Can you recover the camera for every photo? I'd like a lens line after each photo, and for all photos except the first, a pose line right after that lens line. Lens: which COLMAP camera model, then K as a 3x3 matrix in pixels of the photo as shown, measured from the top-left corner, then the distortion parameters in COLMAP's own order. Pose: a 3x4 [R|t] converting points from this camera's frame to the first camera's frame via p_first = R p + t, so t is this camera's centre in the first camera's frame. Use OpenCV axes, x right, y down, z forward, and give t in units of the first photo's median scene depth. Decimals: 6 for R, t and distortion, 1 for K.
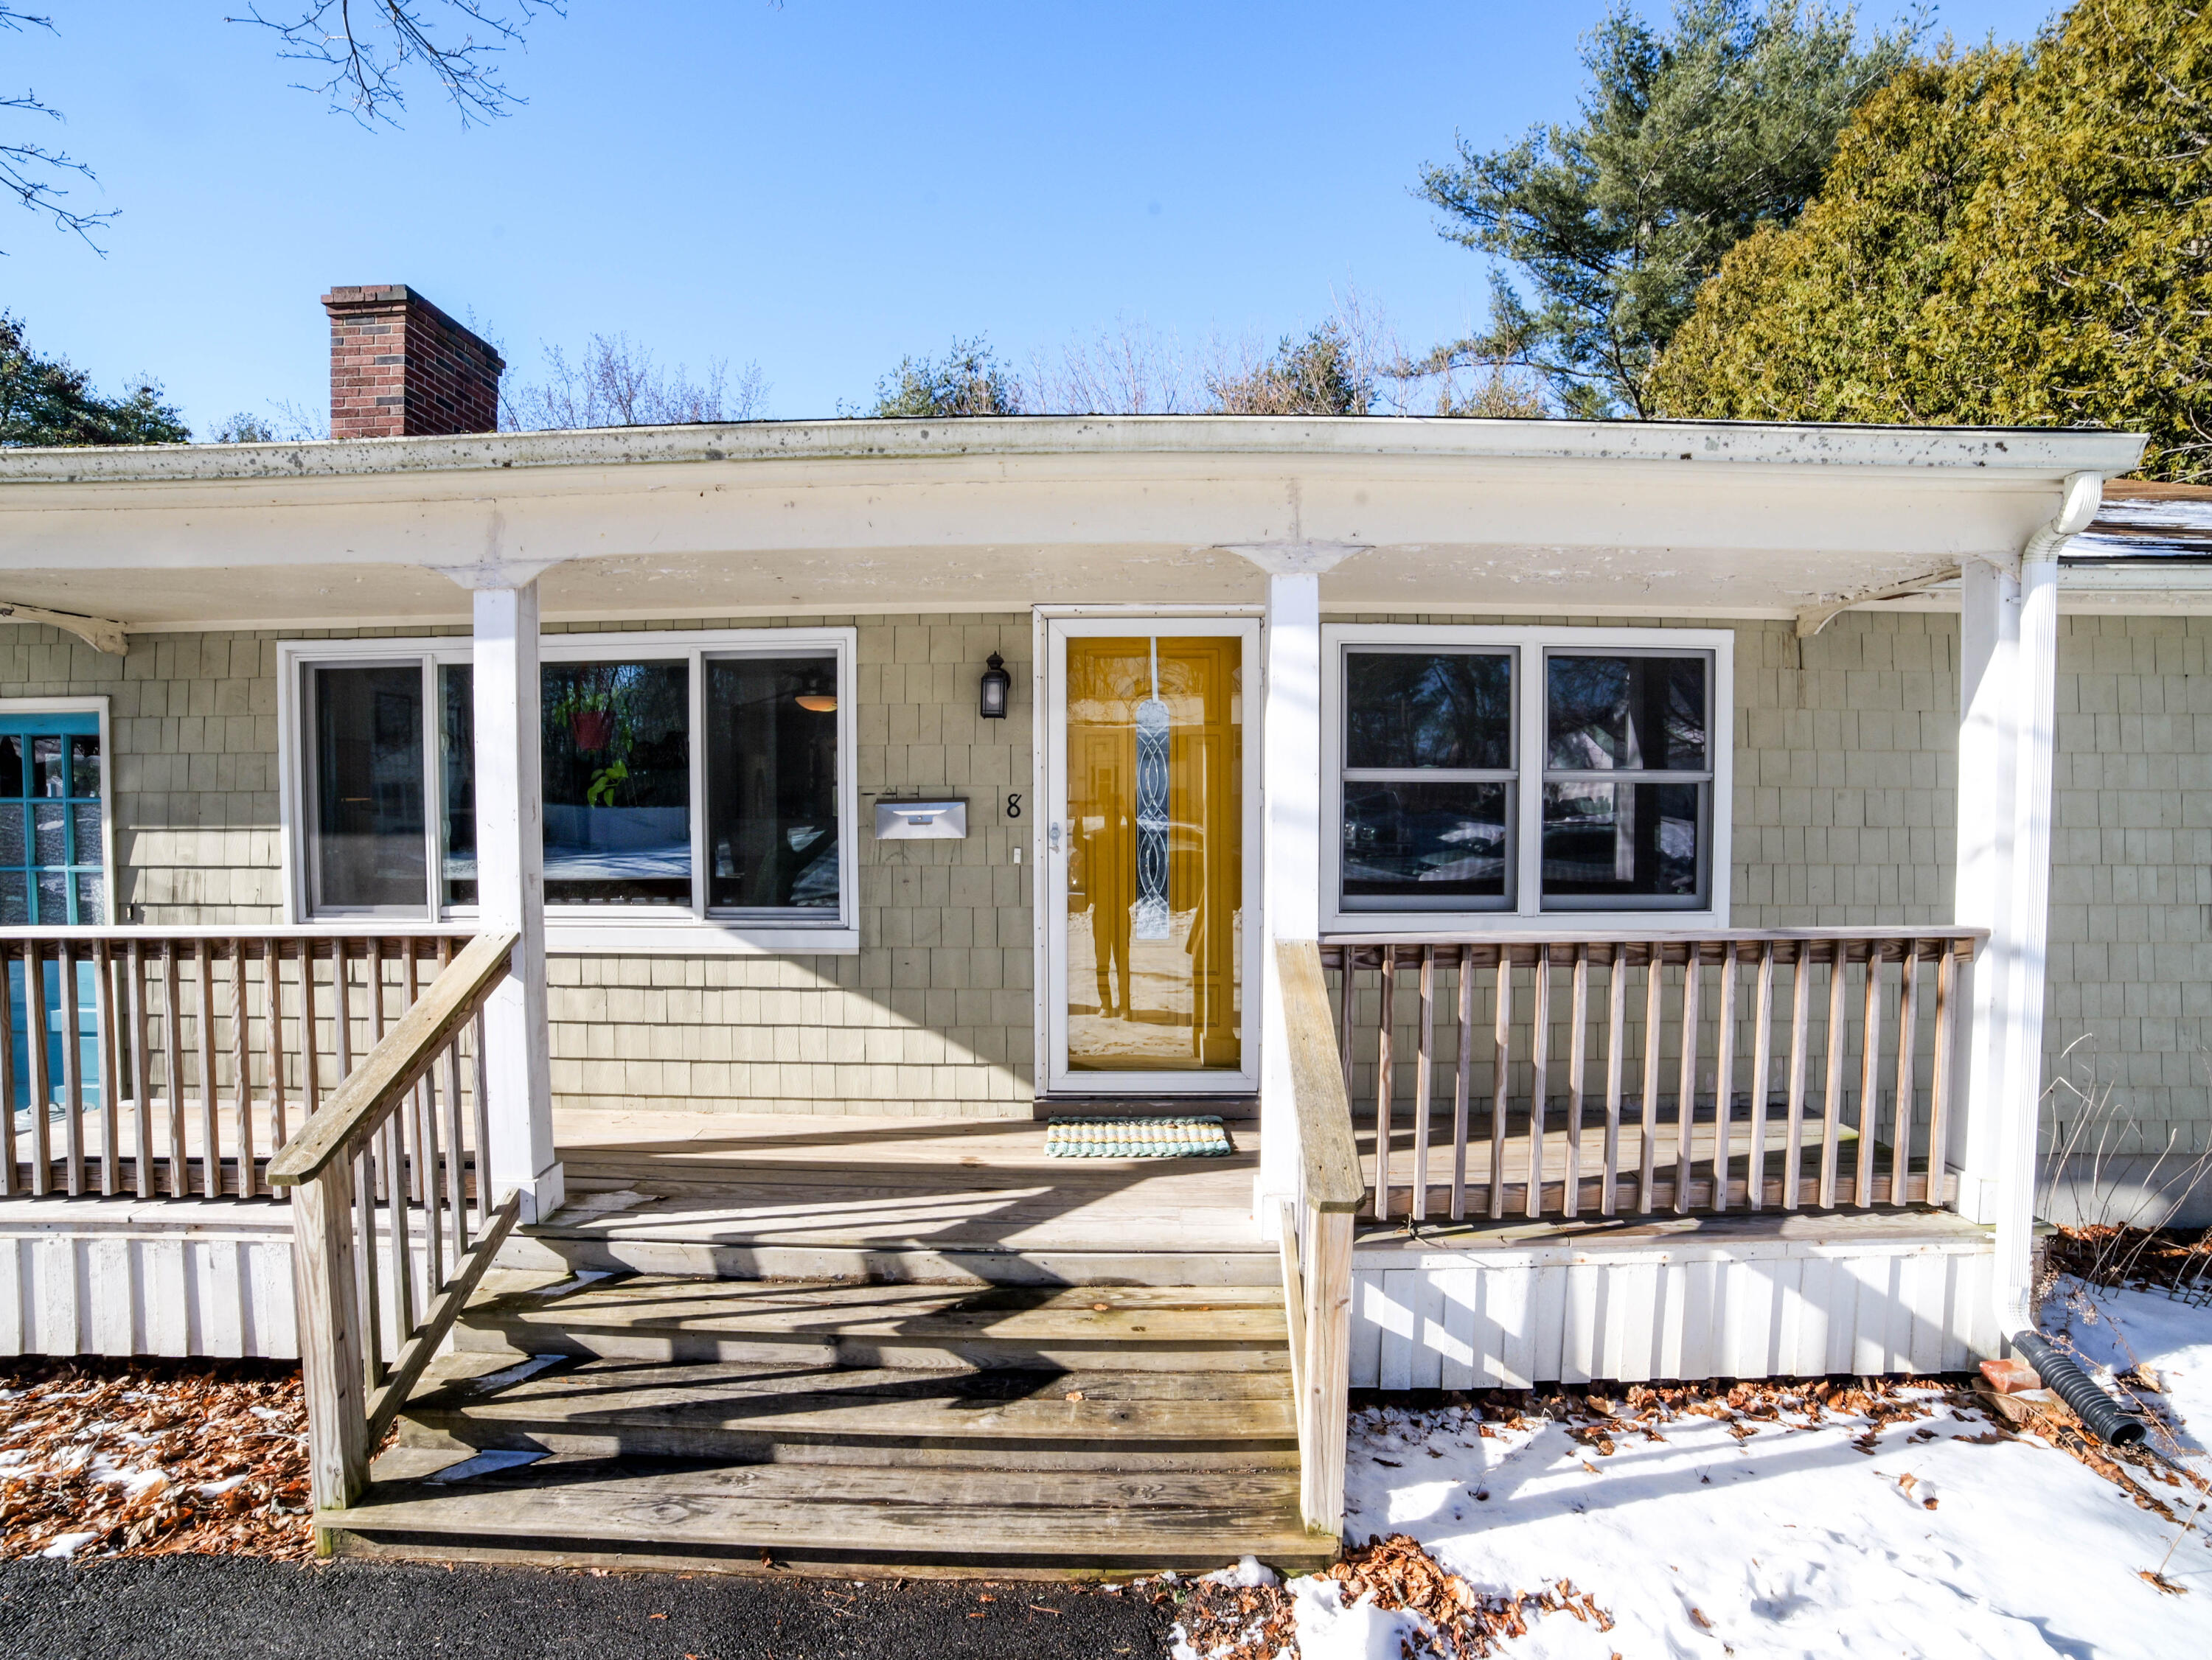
lens RADIAL K [[1035.0, 0, 1093.1], [0, 1035.0, 833.4], [0, 0, 1]] dist [-0.115822, 0.043289]
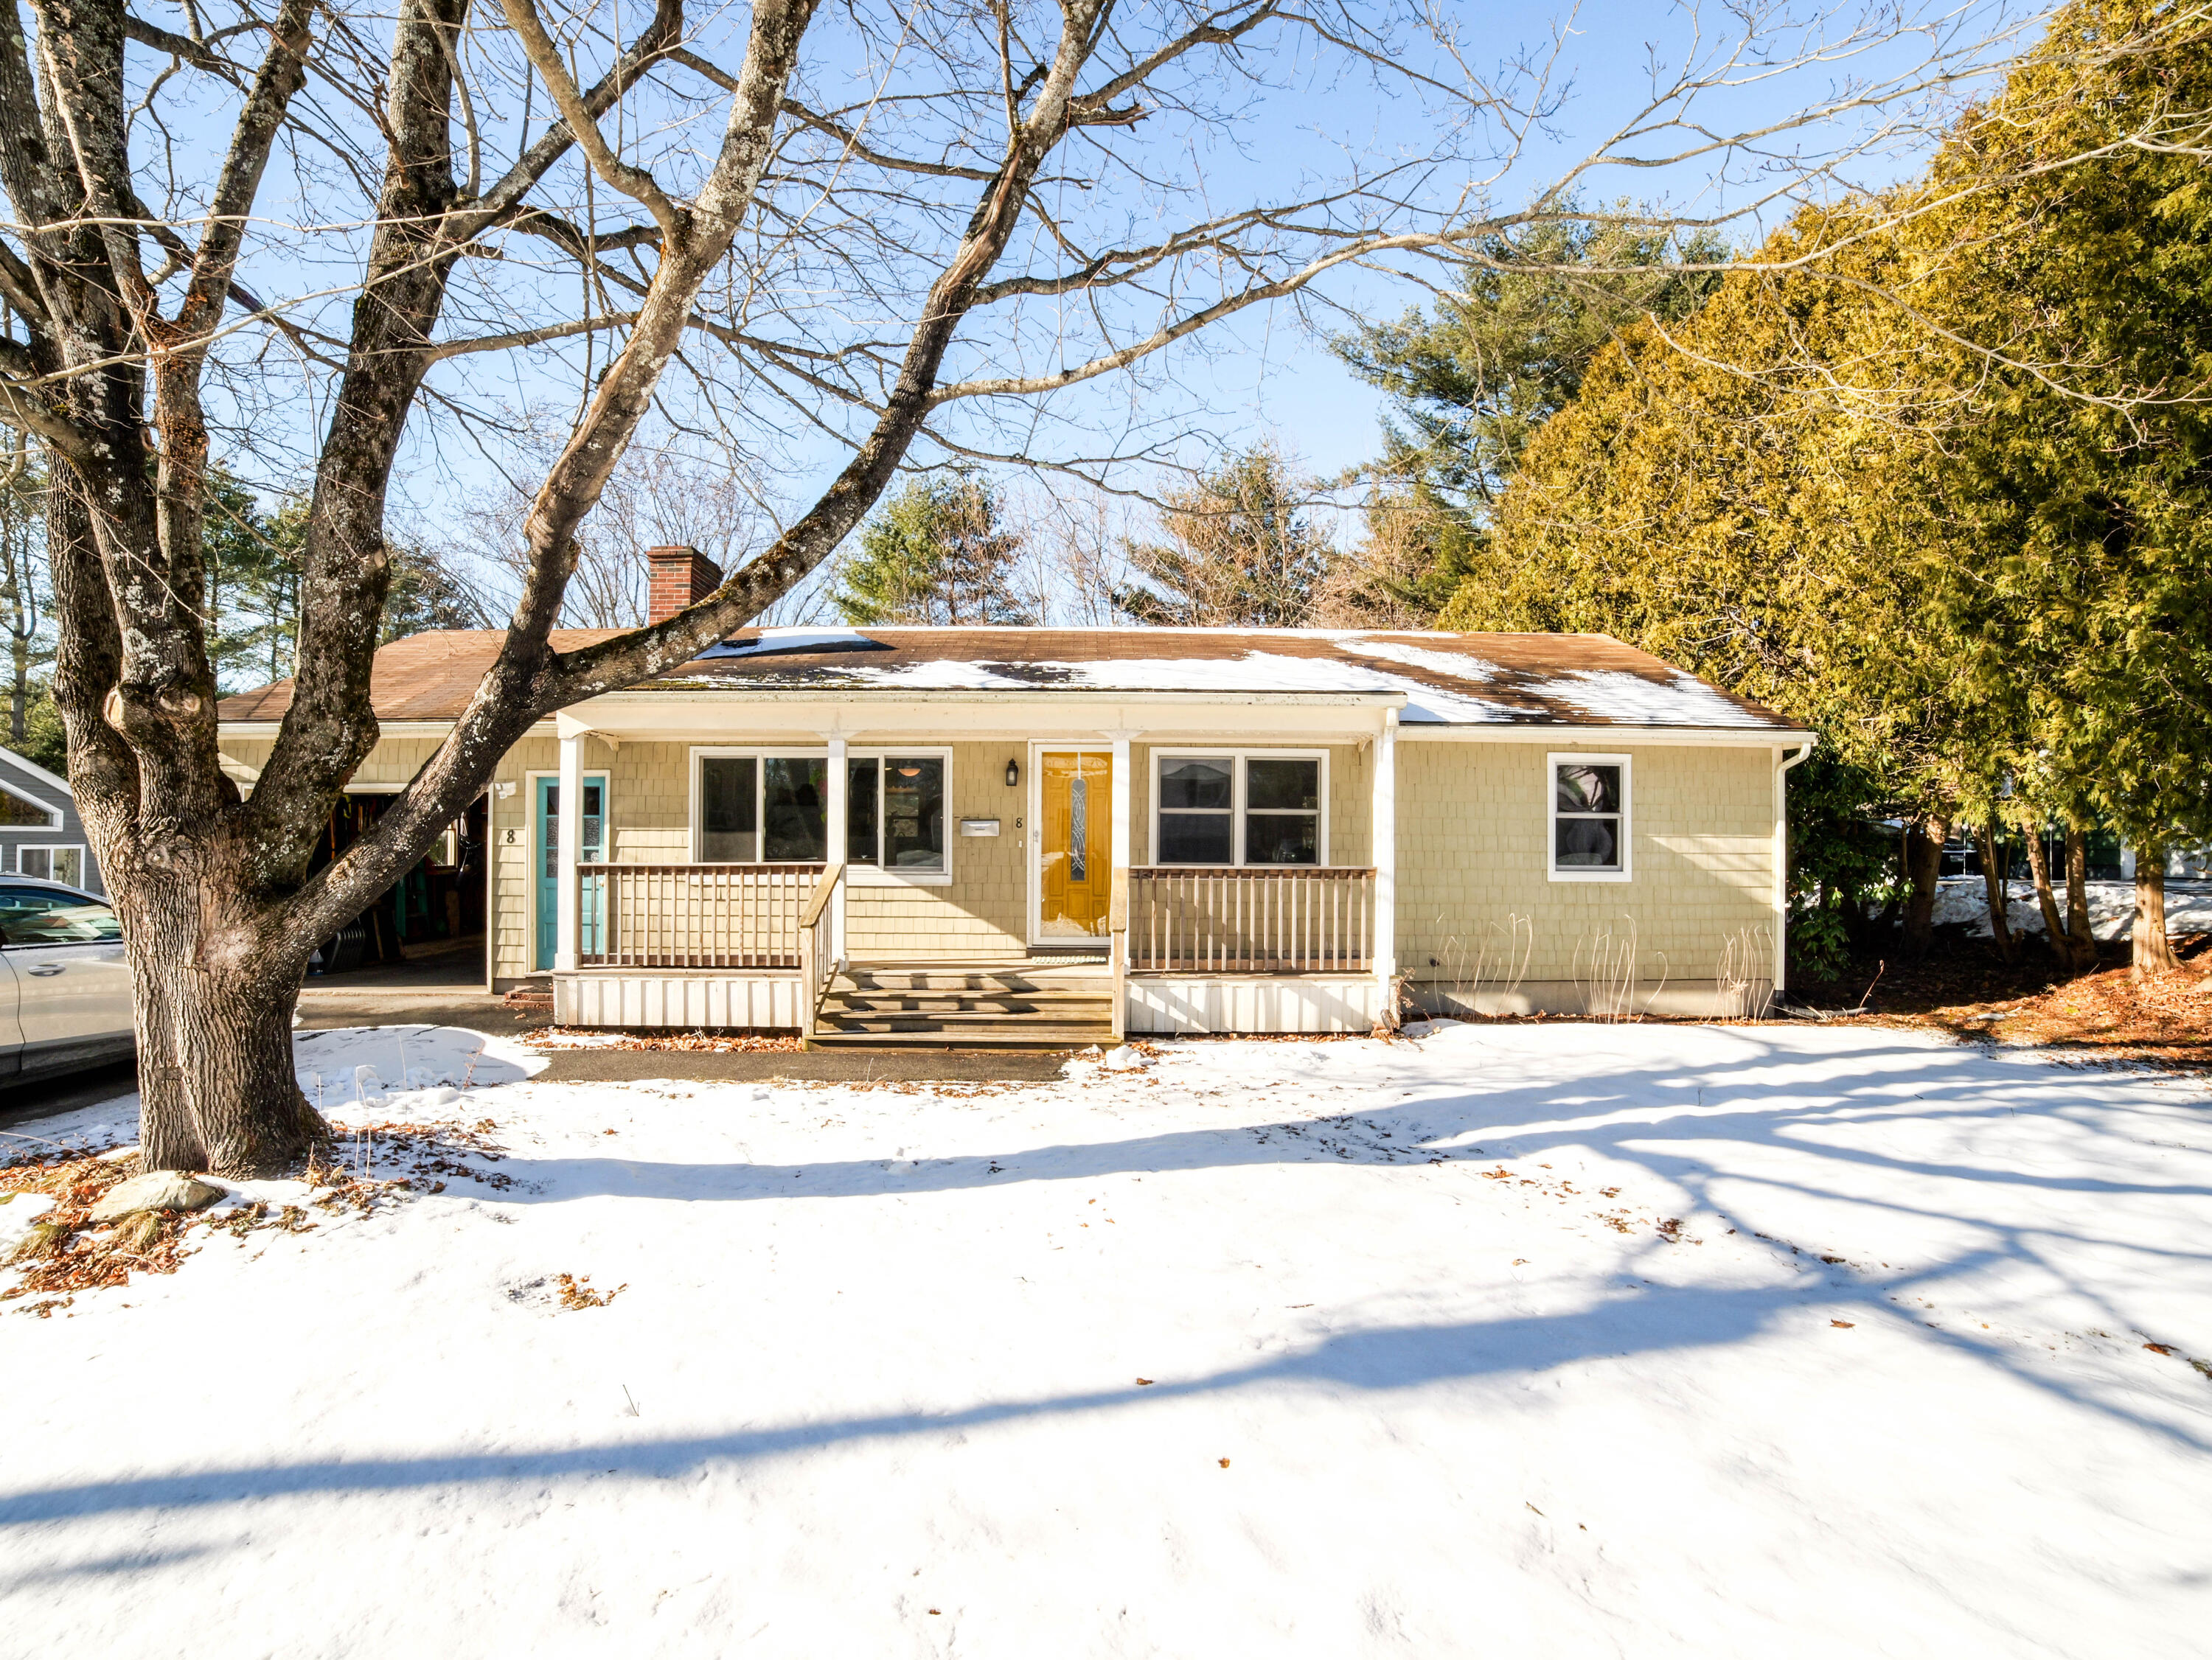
lens RADIAL K [[1035.0, 0, 1093.1], [0, 1035.0, 833.4], [0, 0, 1]] dist [-0.115822, 0.043289]
pose [[0.999635, 0.007933, 0.025840, 0.032266], [-0.006903, 0.999188, -0.039705, 0.091363], [-0.026134, 0.039512, 0.998877, -1.379161]]
